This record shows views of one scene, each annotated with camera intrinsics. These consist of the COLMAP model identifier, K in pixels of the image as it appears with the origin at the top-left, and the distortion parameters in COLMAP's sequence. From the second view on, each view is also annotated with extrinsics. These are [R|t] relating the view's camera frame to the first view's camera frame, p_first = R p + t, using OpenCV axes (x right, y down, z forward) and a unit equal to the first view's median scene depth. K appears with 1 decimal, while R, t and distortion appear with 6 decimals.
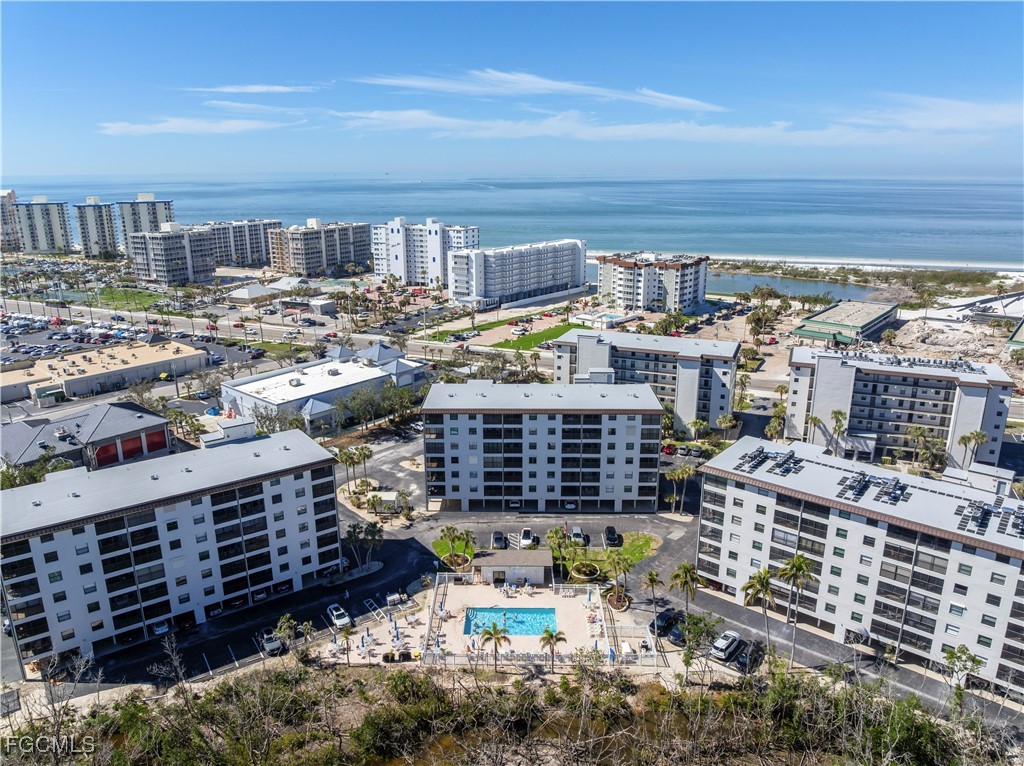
lens RADIAL K [[725.5, 0, 511.9], [0, 725.5, 380.0], [0, 0, 1]] dist [-0.044215, 0.006416]
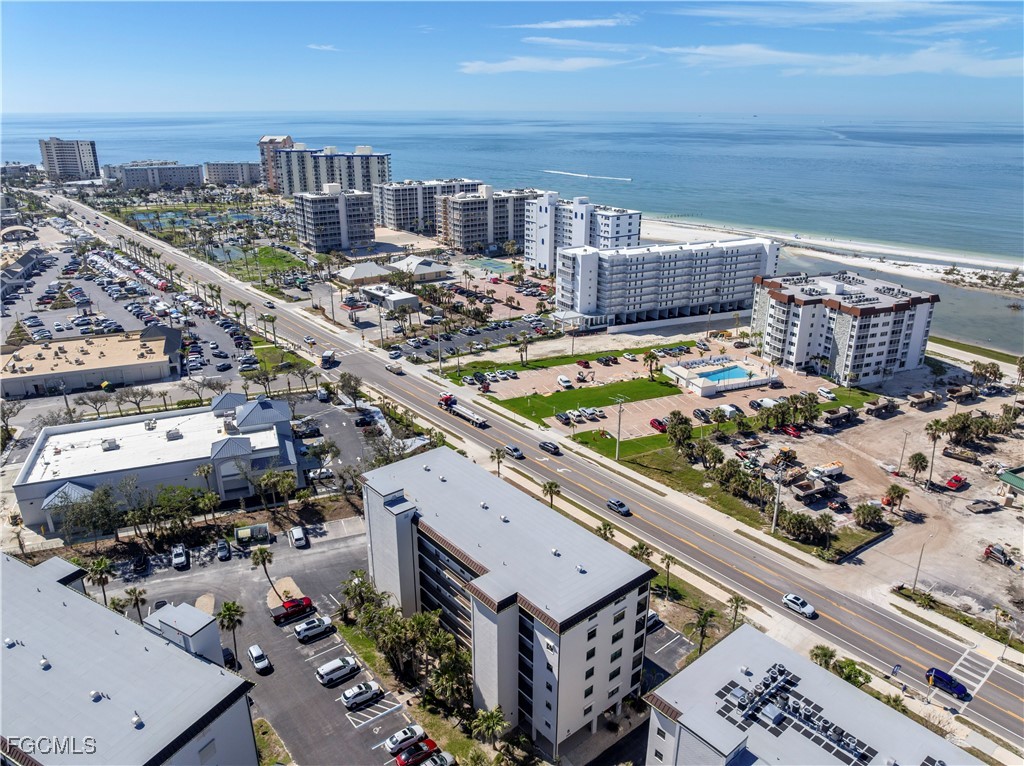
lens RADIAL K [[725.5, 0, 515.8], [0, 725.5, 374.0], [0, 0, 1]] dist [-0.044215, 0.006416]
pose [[0.882296, 0.166857, -0.440128, 0.280058], [-0.136455, 0.985576, 0.100099, -0.140352], [0.450482, -0.028259, 0.892338, 0.350892]]
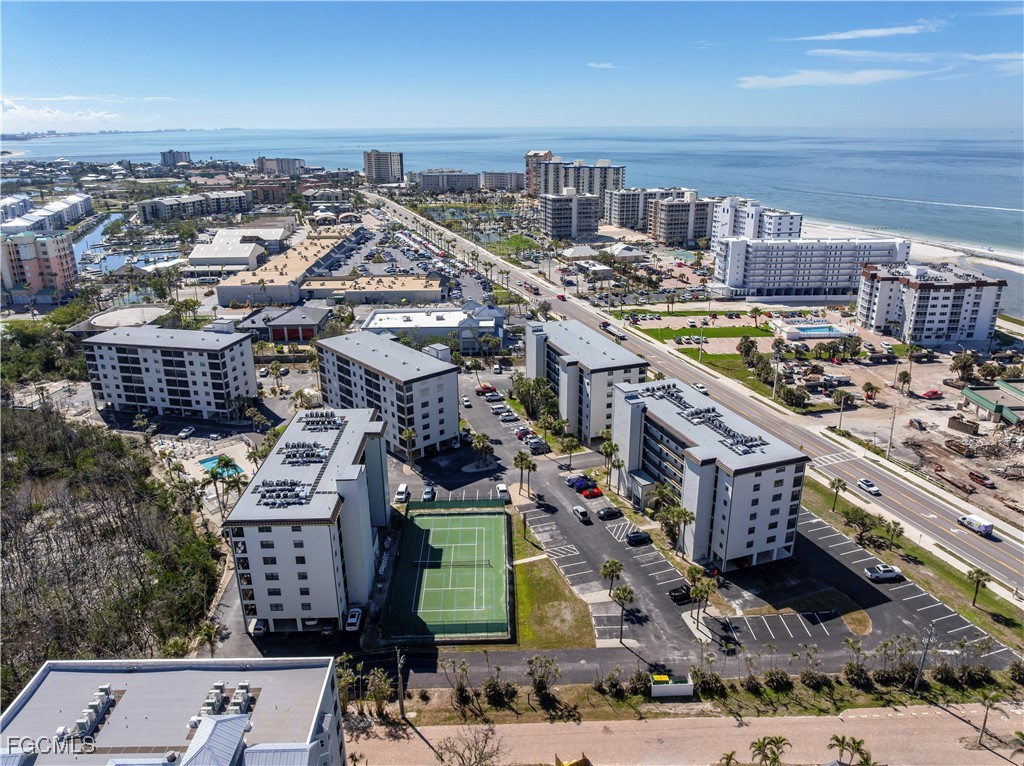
lens RADIAL K [[725.5, 0, 510.5], [0, 725.5, 384.9], [0, 0, 1]] dist [-0.044215, 0.006416]
pose [[0.657417, 0.251476, -0.710326, 0.587944], [-0.203512, 0.966892, 0.153954, -0.088500], [0.725525, 0.043348, 0.686830, 0.128454]]
